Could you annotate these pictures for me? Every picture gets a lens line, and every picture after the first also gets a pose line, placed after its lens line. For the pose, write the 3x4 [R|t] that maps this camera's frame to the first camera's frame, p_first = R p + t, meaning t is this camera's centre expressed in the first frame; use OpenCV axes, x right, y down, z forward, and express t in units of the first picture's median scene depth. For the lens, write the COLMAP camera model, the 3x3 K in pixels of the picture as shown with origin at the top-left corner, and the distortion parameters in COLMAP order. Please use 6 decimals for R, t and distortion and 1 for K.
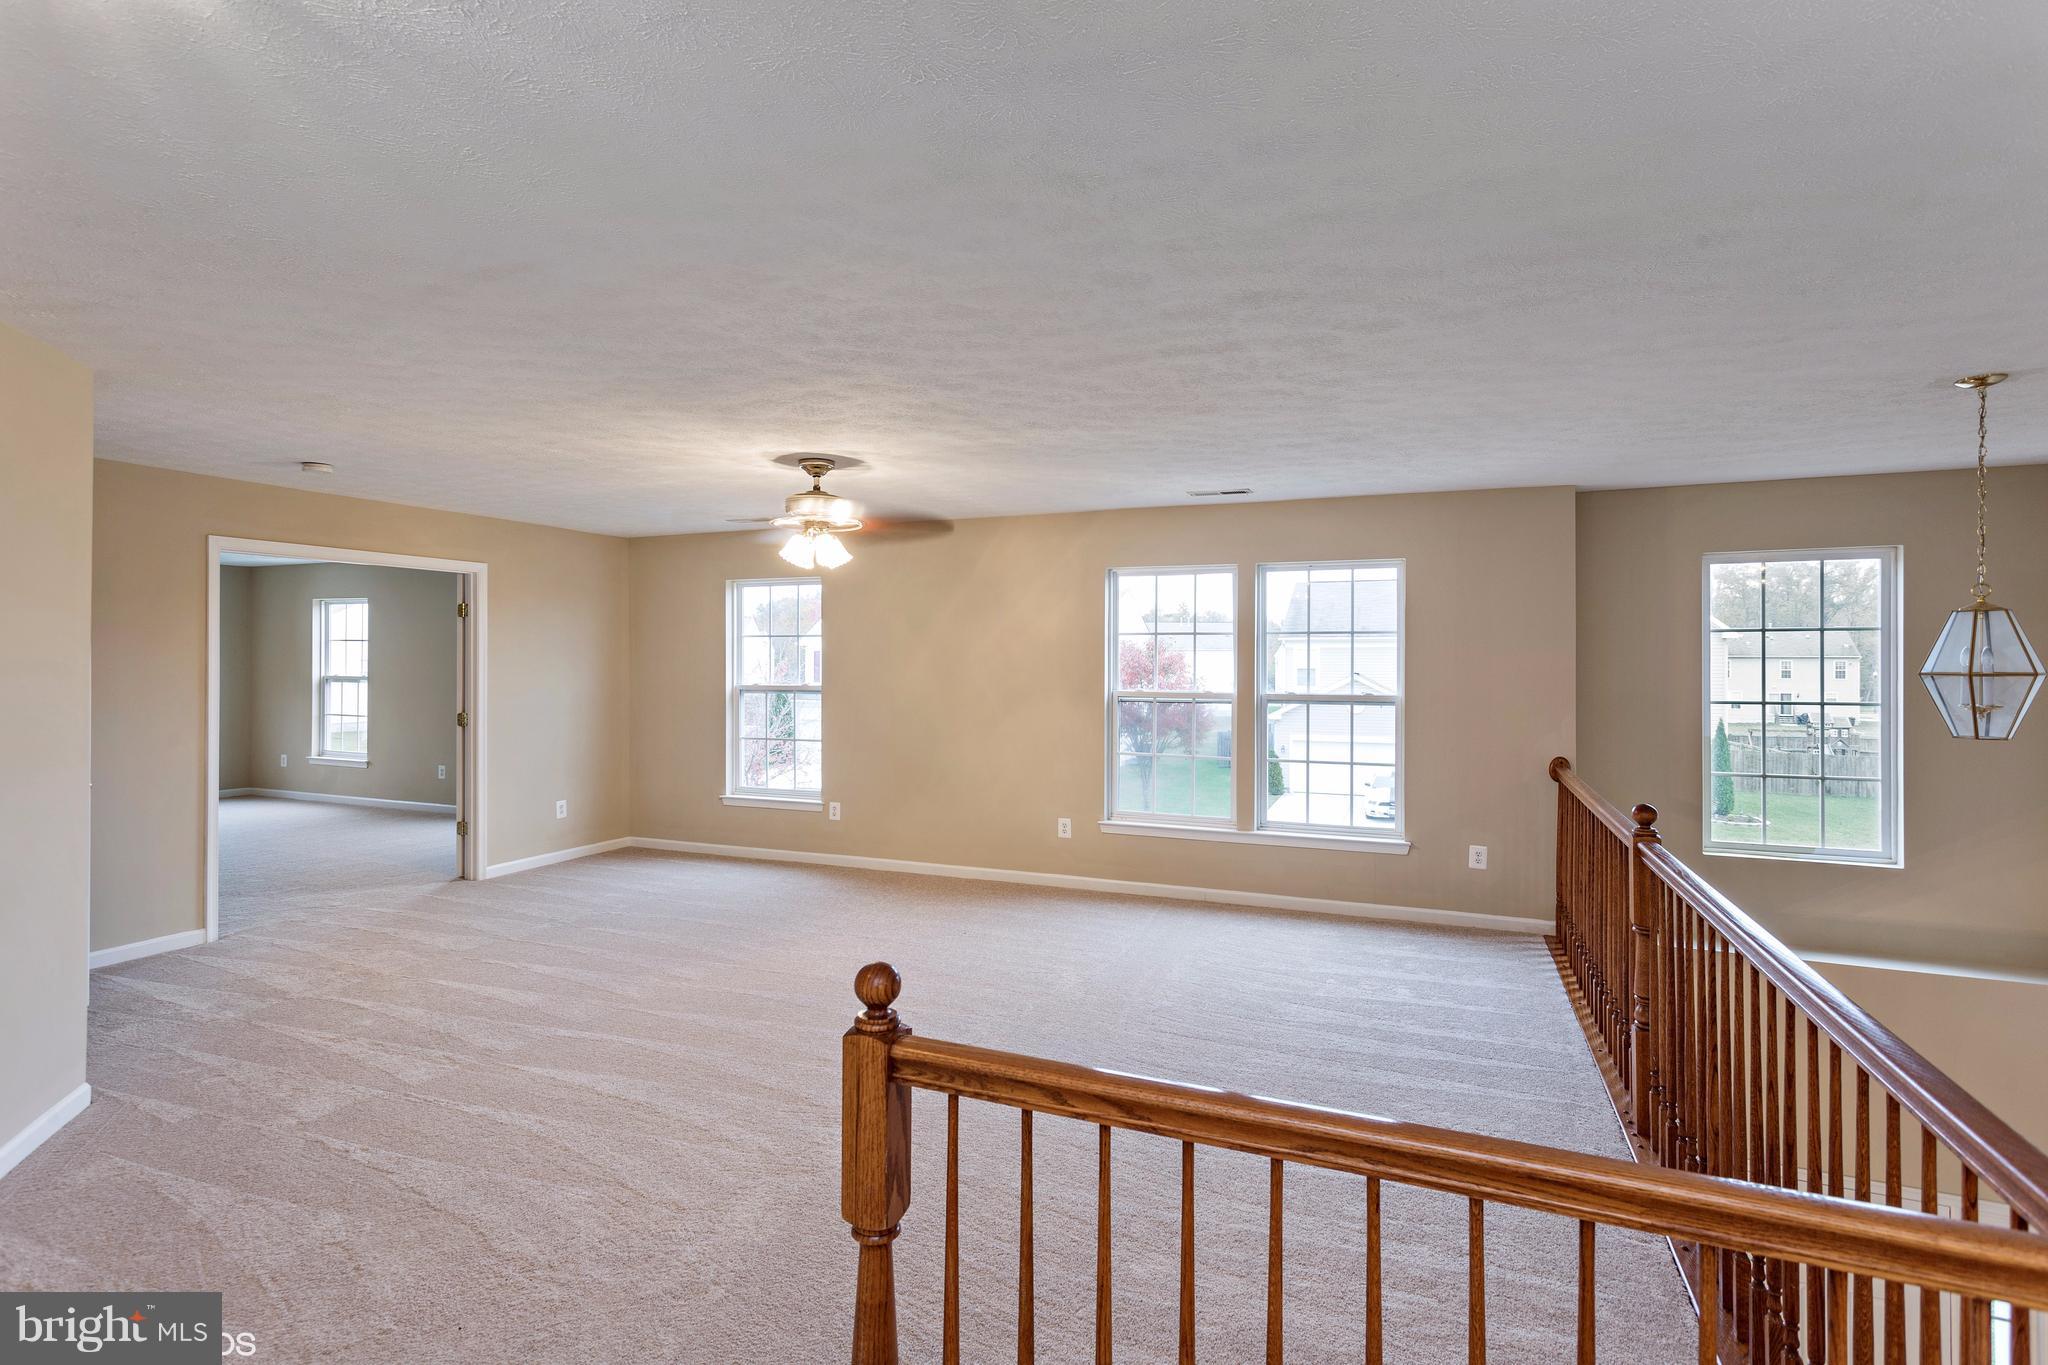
lens RADIAL K [[1001.9, 0, 1014.2], [0, 1001.9, 678.9], [0, 0, 1]] dist [0.017501, 0.000080]
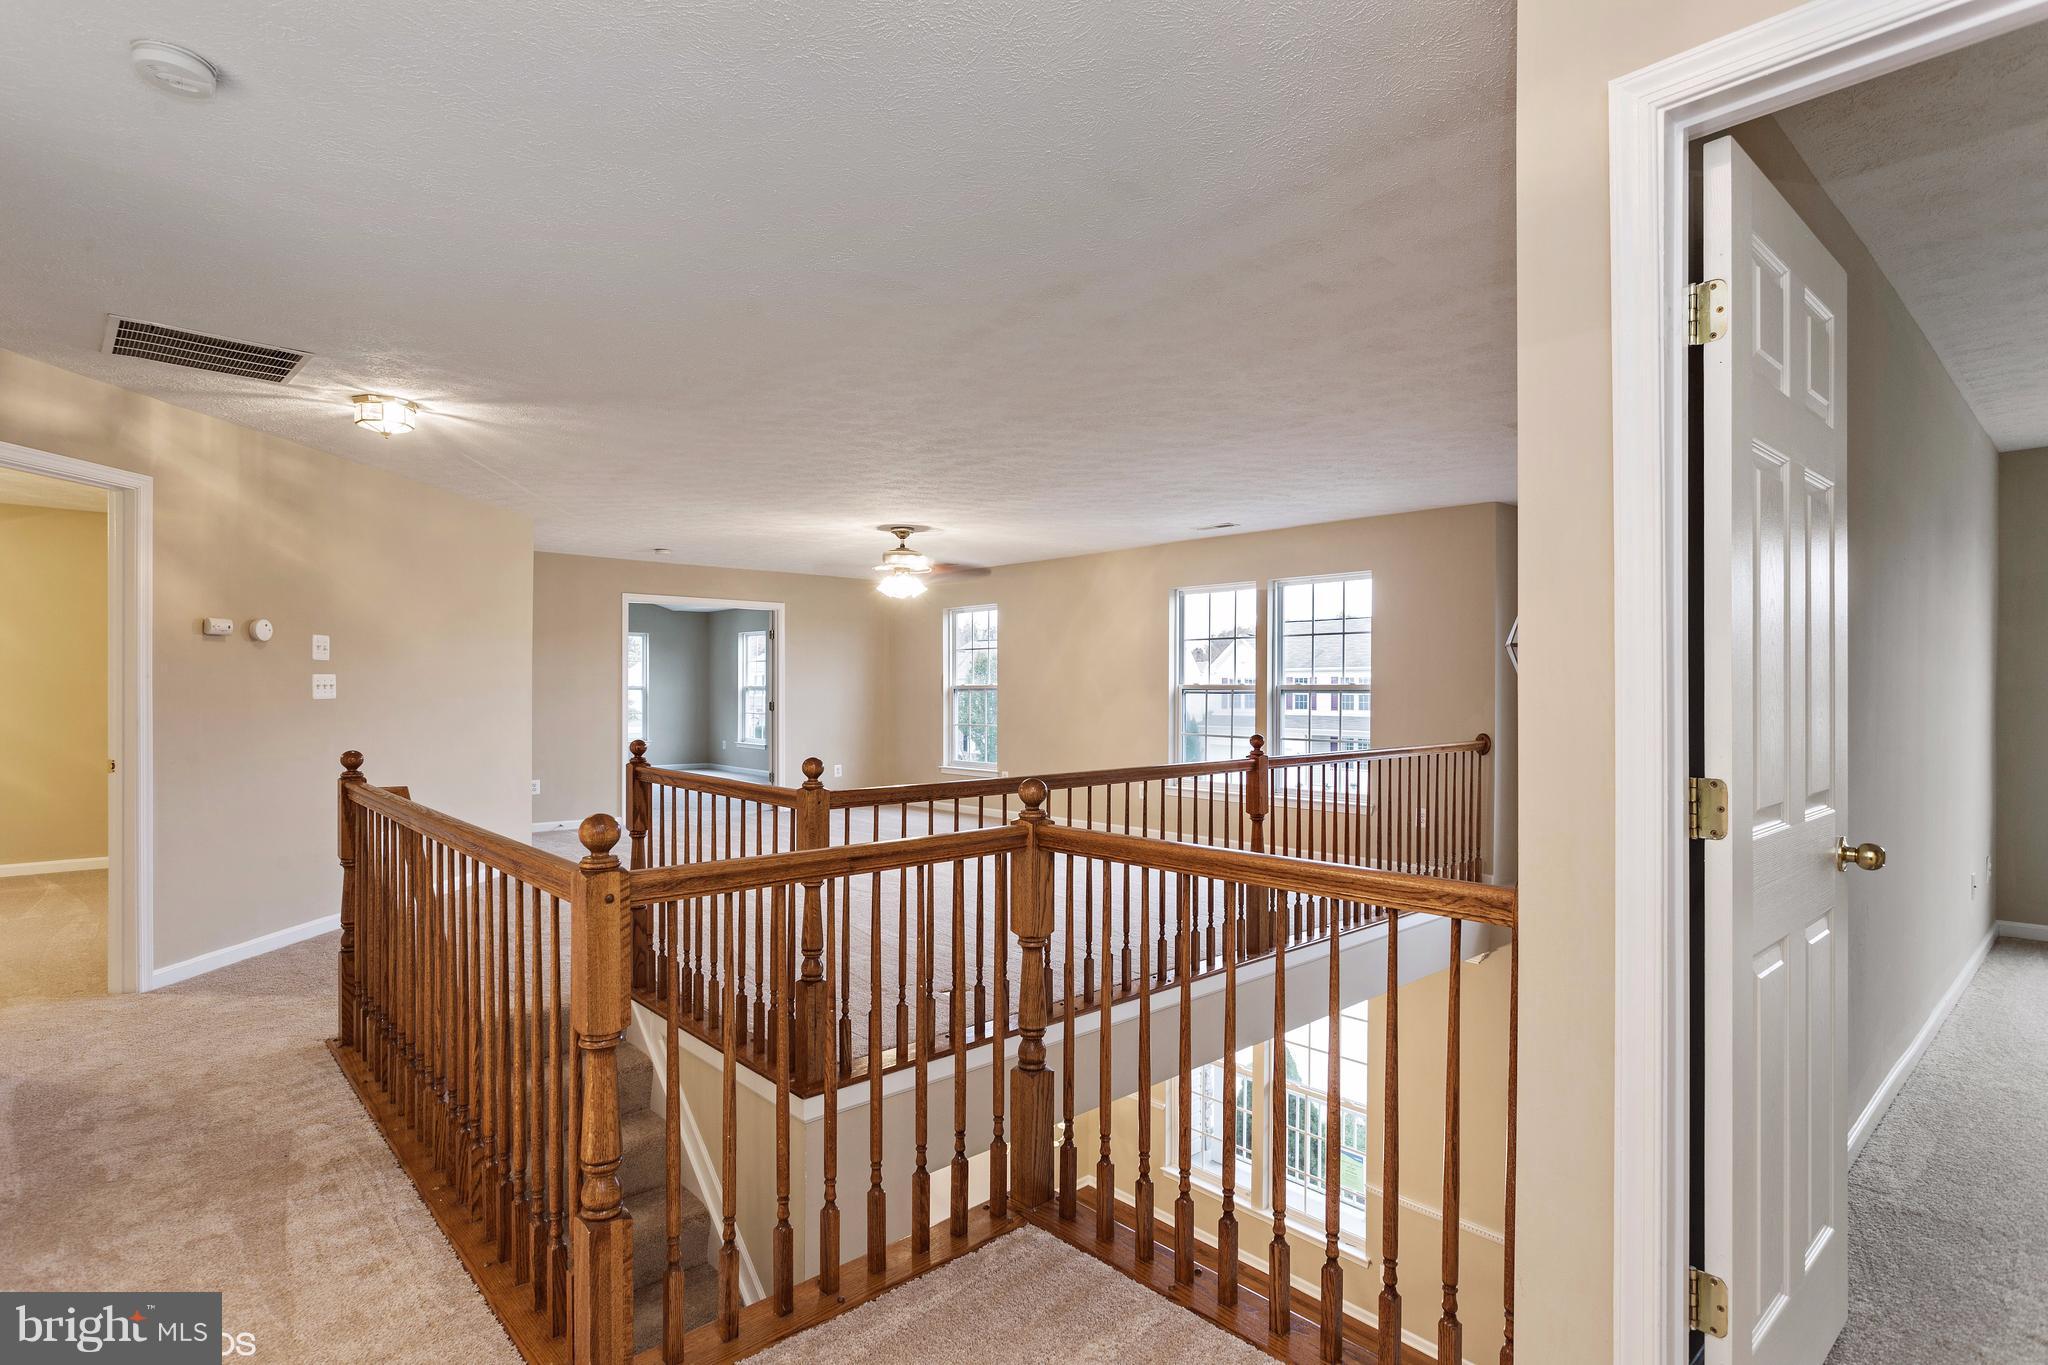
lens RADIAL K [[1001.9, 0, 1014.2], [0, 1001.9, 678.9], [0, 0, 1]] dist [0.017501, 0.000080]
pose [[0.912901, -0.007358, -0.408115, 0.455604], [-0.004325, 0.999607, -0.027695, 0.044290], [0.408158, 0.027048, 0.912510, -0.260705]]
